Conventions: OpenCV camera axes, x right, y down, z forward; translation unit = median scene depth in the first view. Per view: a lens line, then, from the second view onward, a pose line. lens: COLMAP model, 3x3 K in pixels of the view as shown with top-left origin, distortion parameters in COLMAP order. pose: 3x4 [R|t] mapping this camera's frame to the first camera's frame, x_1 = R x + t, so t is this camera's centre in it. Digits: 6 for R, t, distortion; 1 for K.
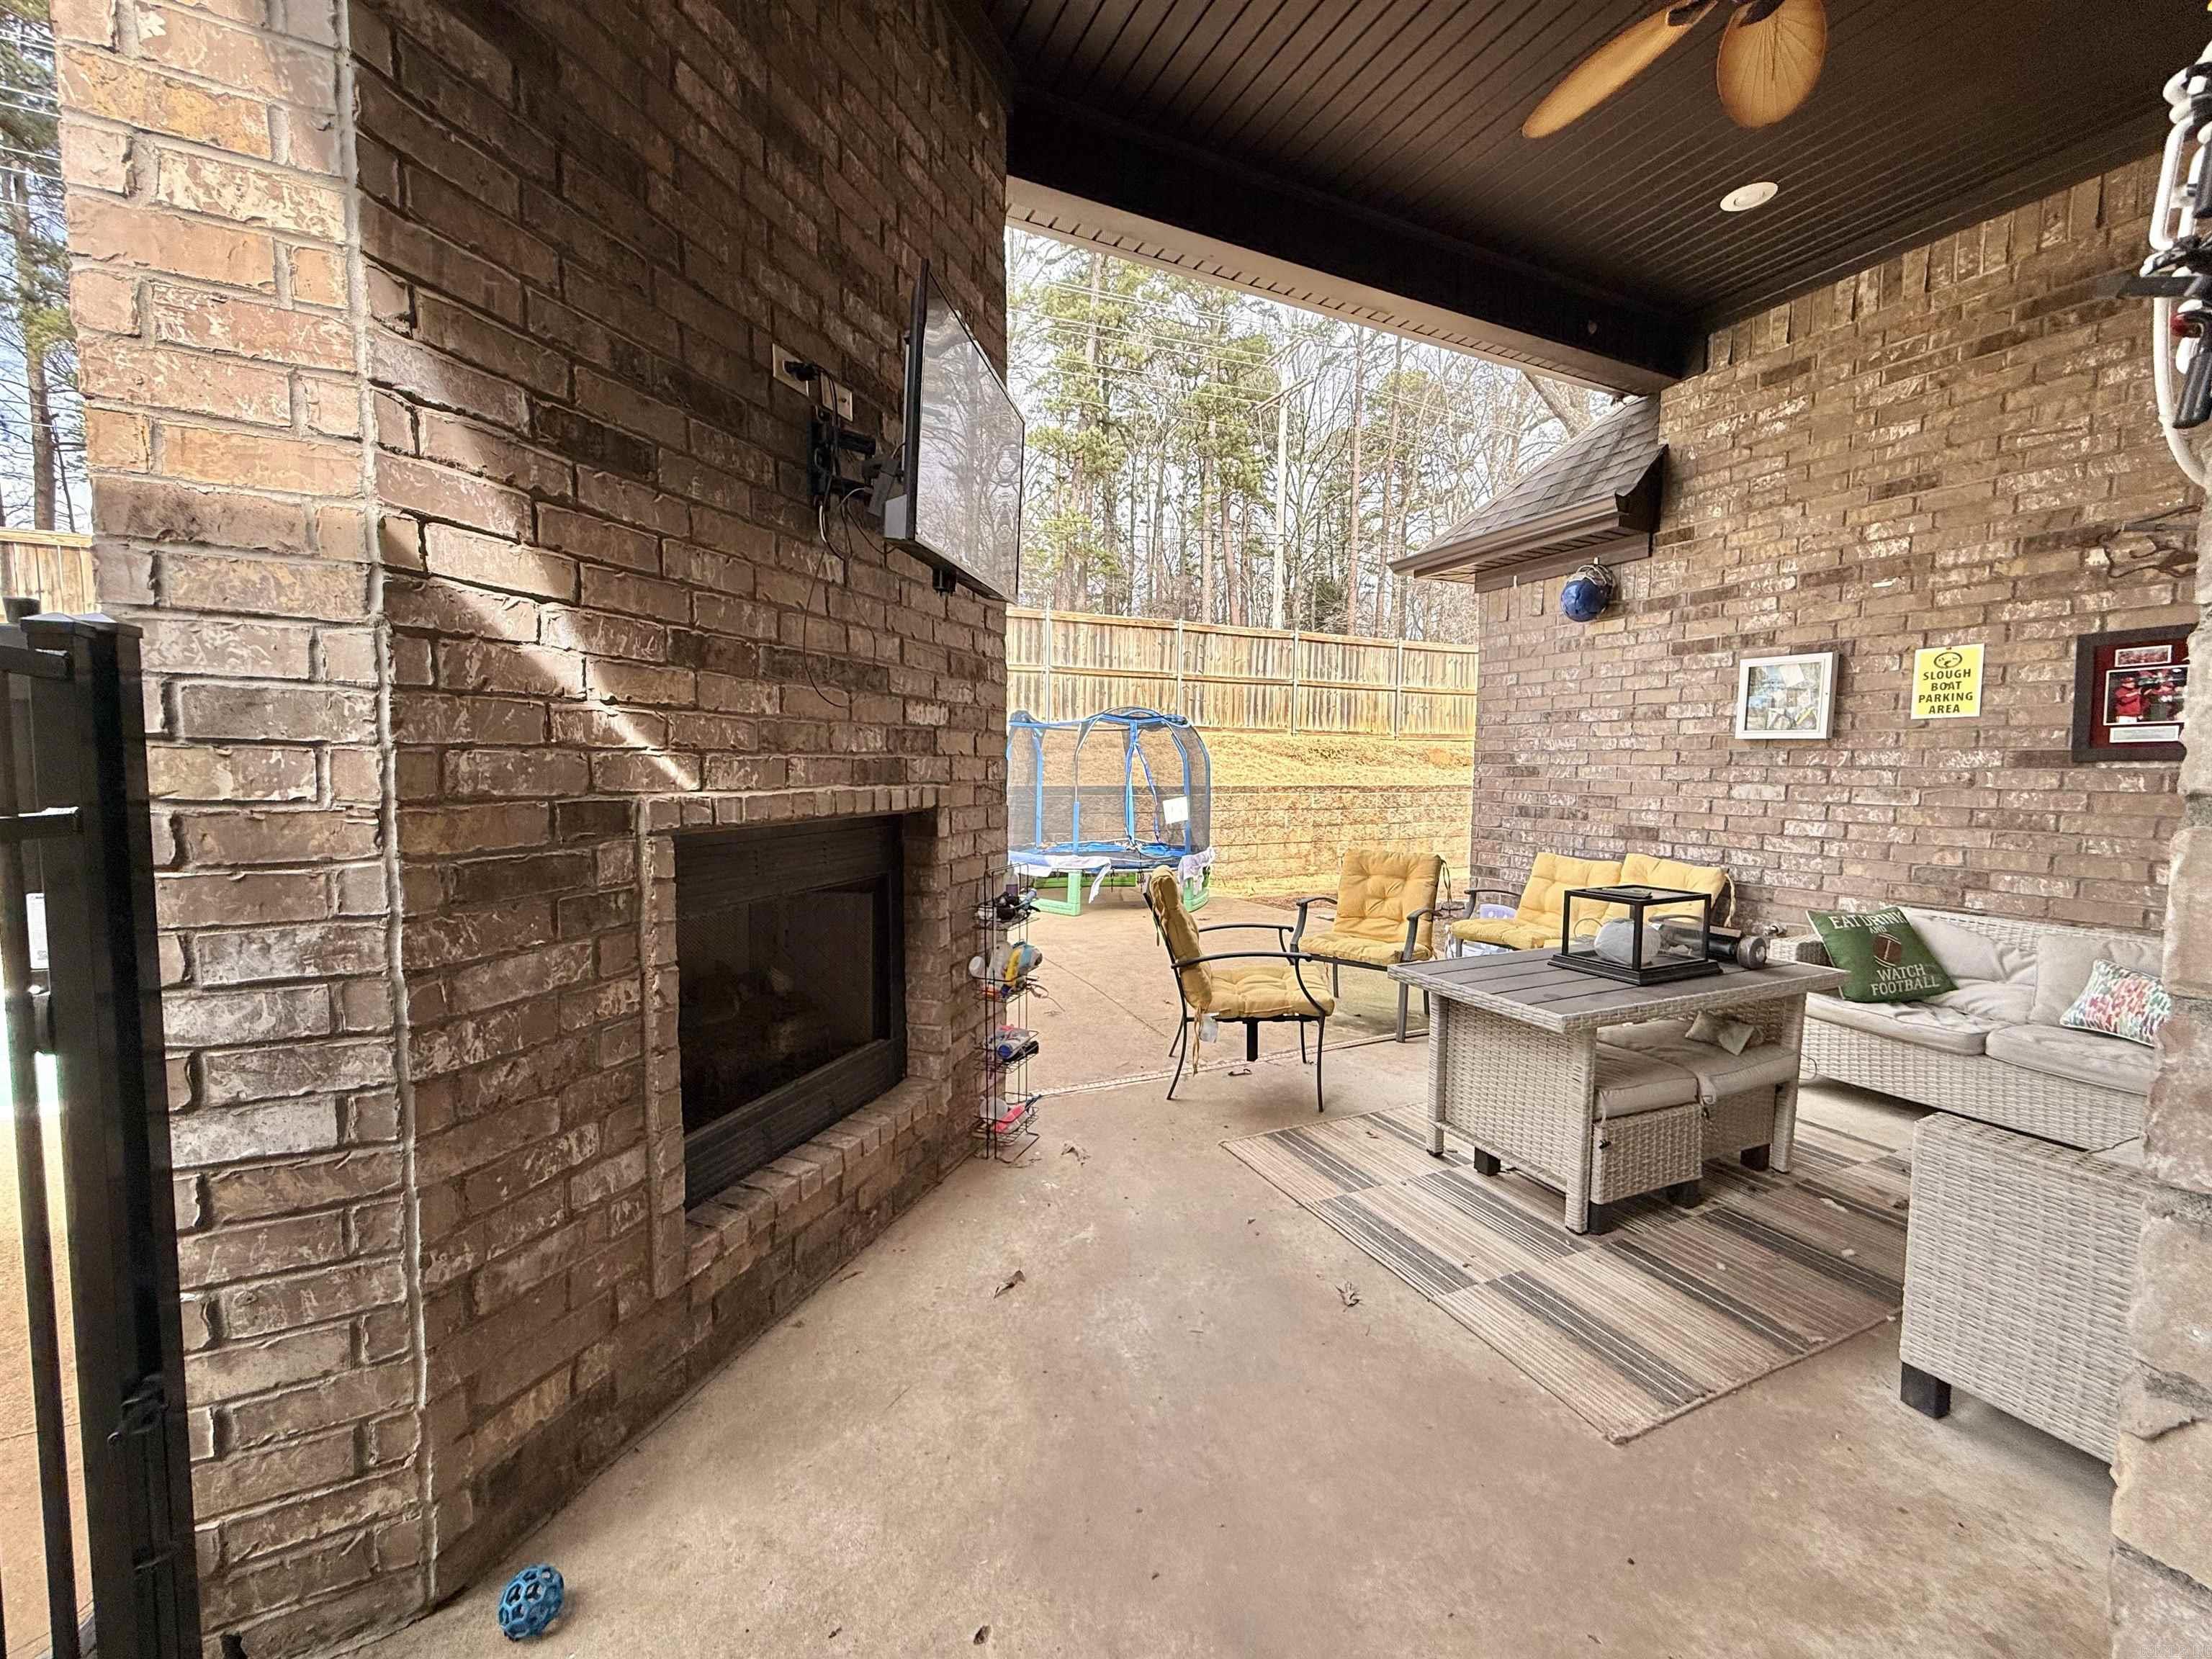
lens RADIAL K [[882.8, 0, 1097.4], [0, 882.8, 824.5], [0, 0, 1]] dist [-0.000563, 0.000158]
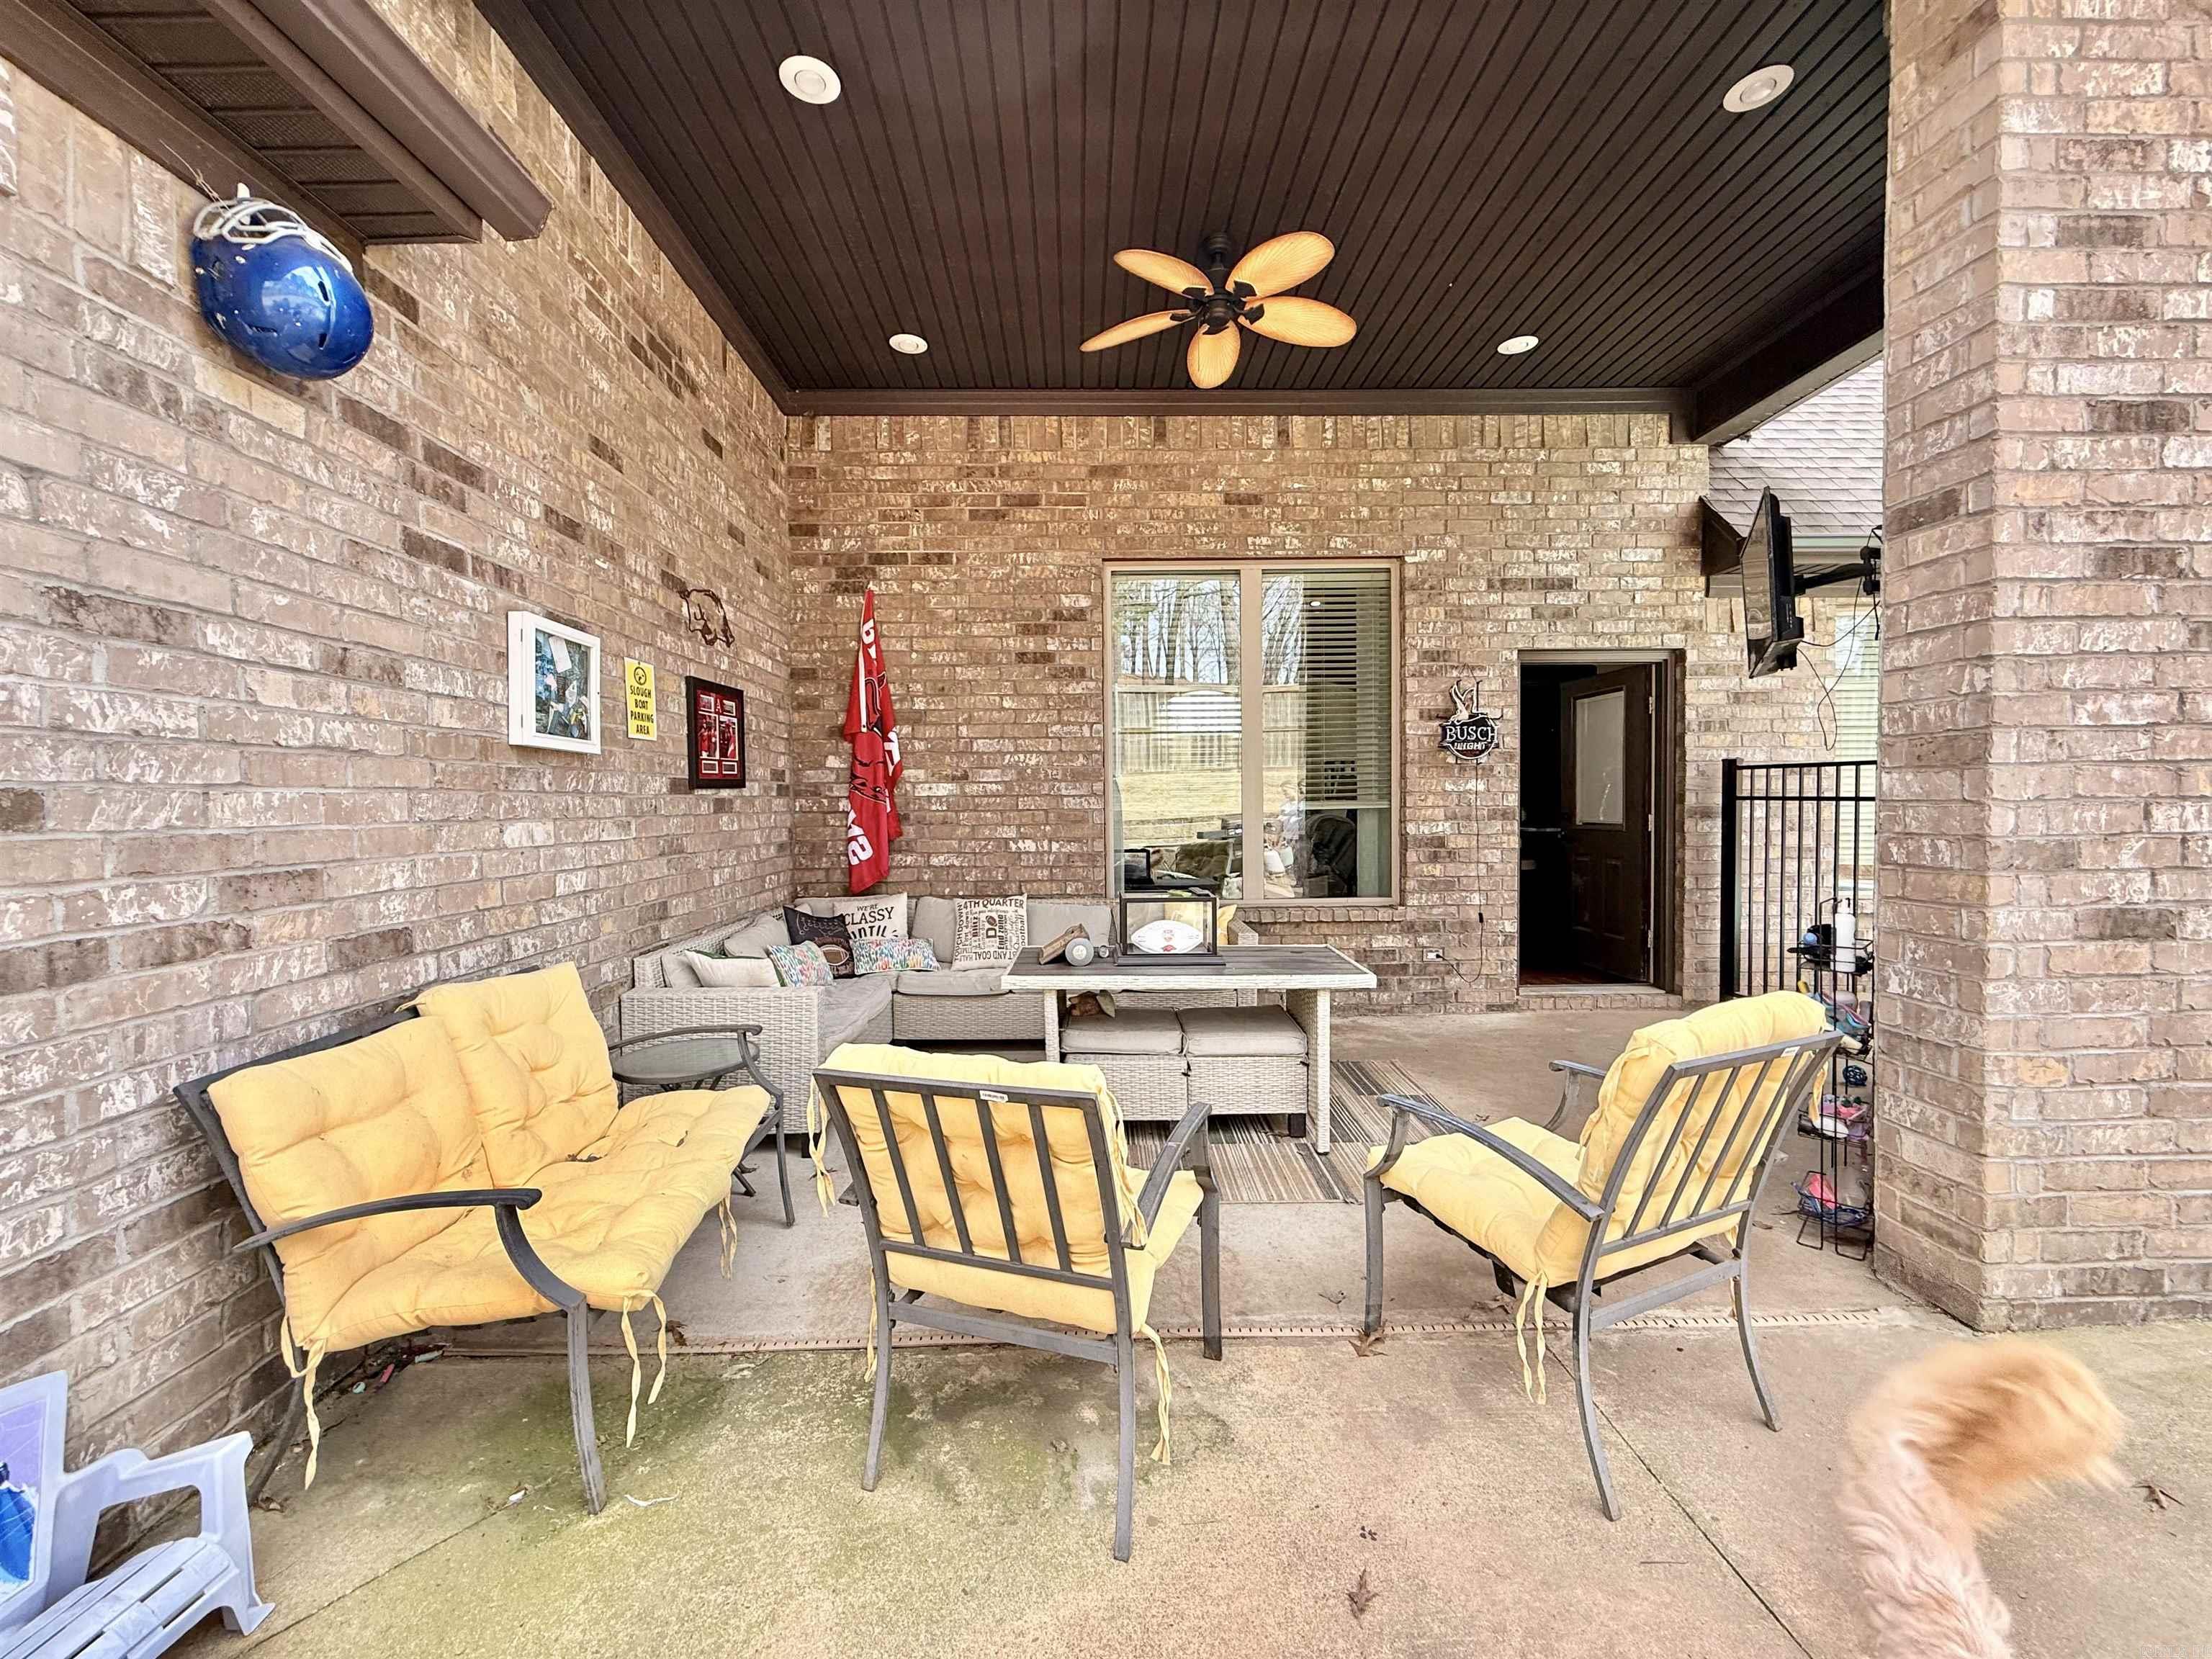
lens RADIAL K [[882.8, 0, 1098.4], [0, 882.8, 827.0], [0, 0, 1]] dist [-0.000563, 0.000158]
pose [[-0.912977, -0.005222, 0.407978, 0.159988], [0.037133, 0.994705, 0.095830, -0.098857], [-0.406319, 0.102640, -0.907948, 1.613676]]
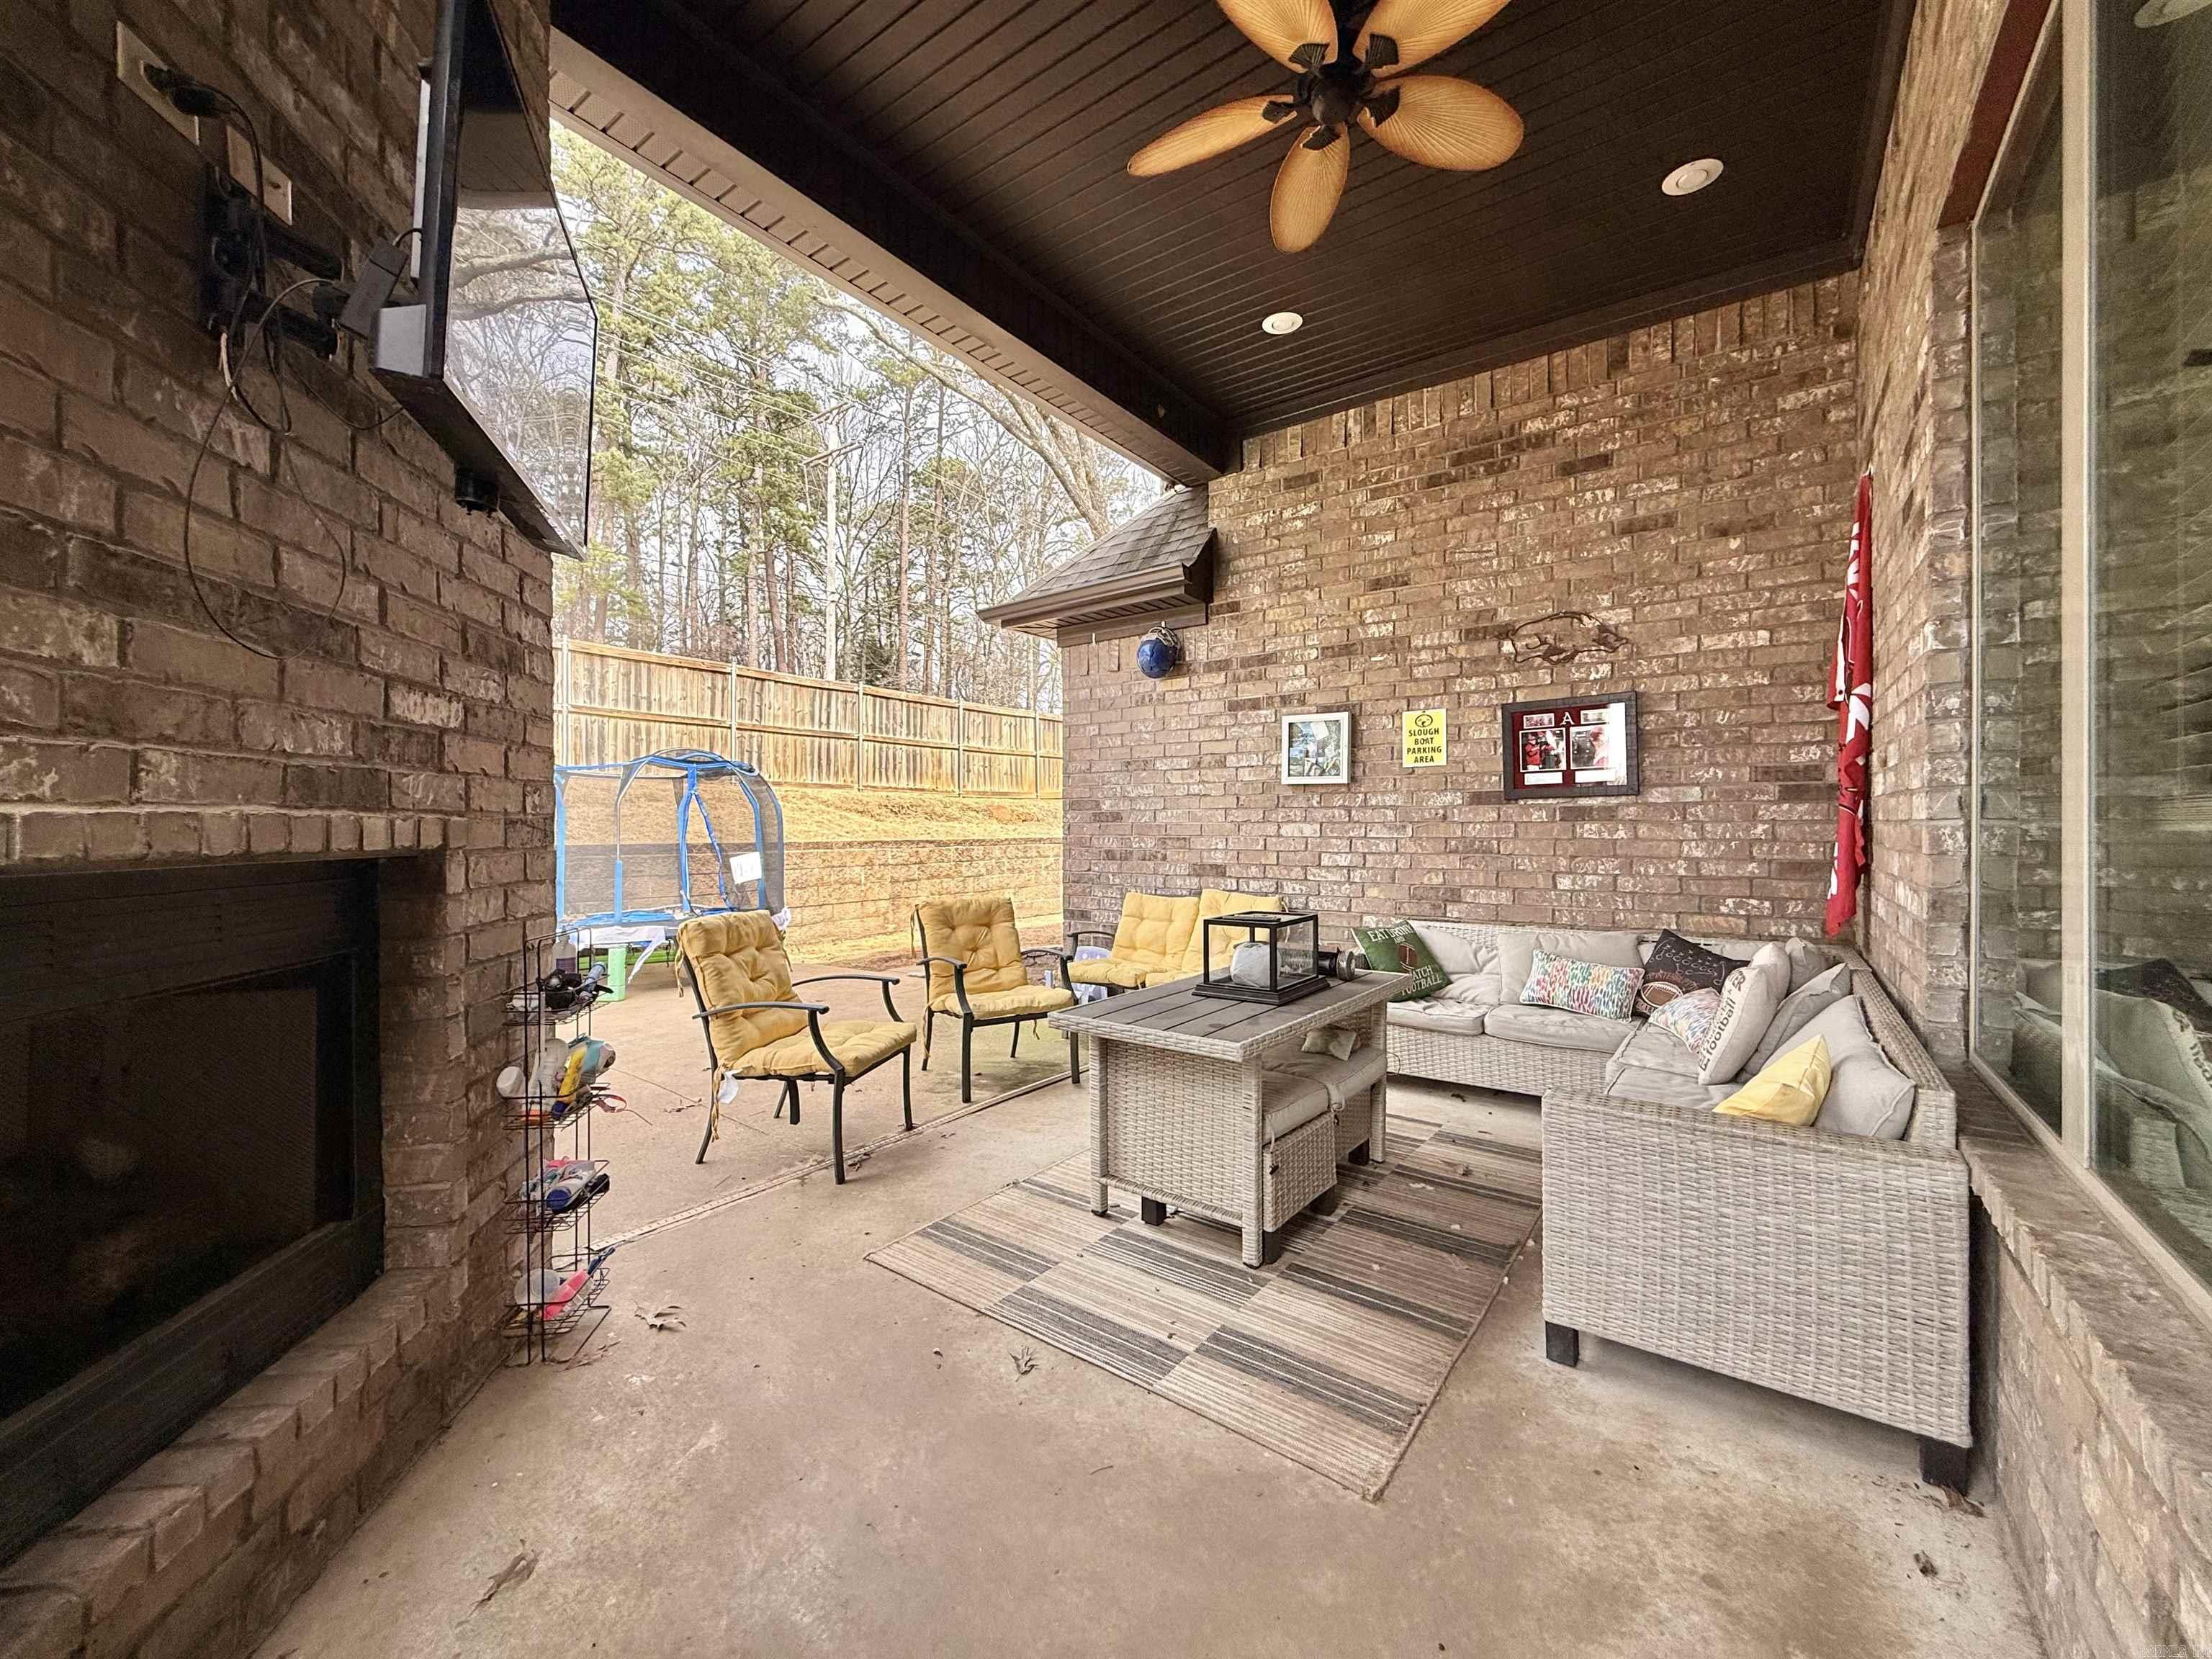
lens RADIAL K [[882.8, 0, 1097.4], [0, 882.8, 825.8], [0, 0, 1]] dist [-0.000563, 0.000158]
pose [[0.878695, -0.009439, 0.477290, -0.046433], [0.042458, 0.997388, -0.058440, 0.016549], [-0.475491, 0.071616, 0.876801, 0.124994]]
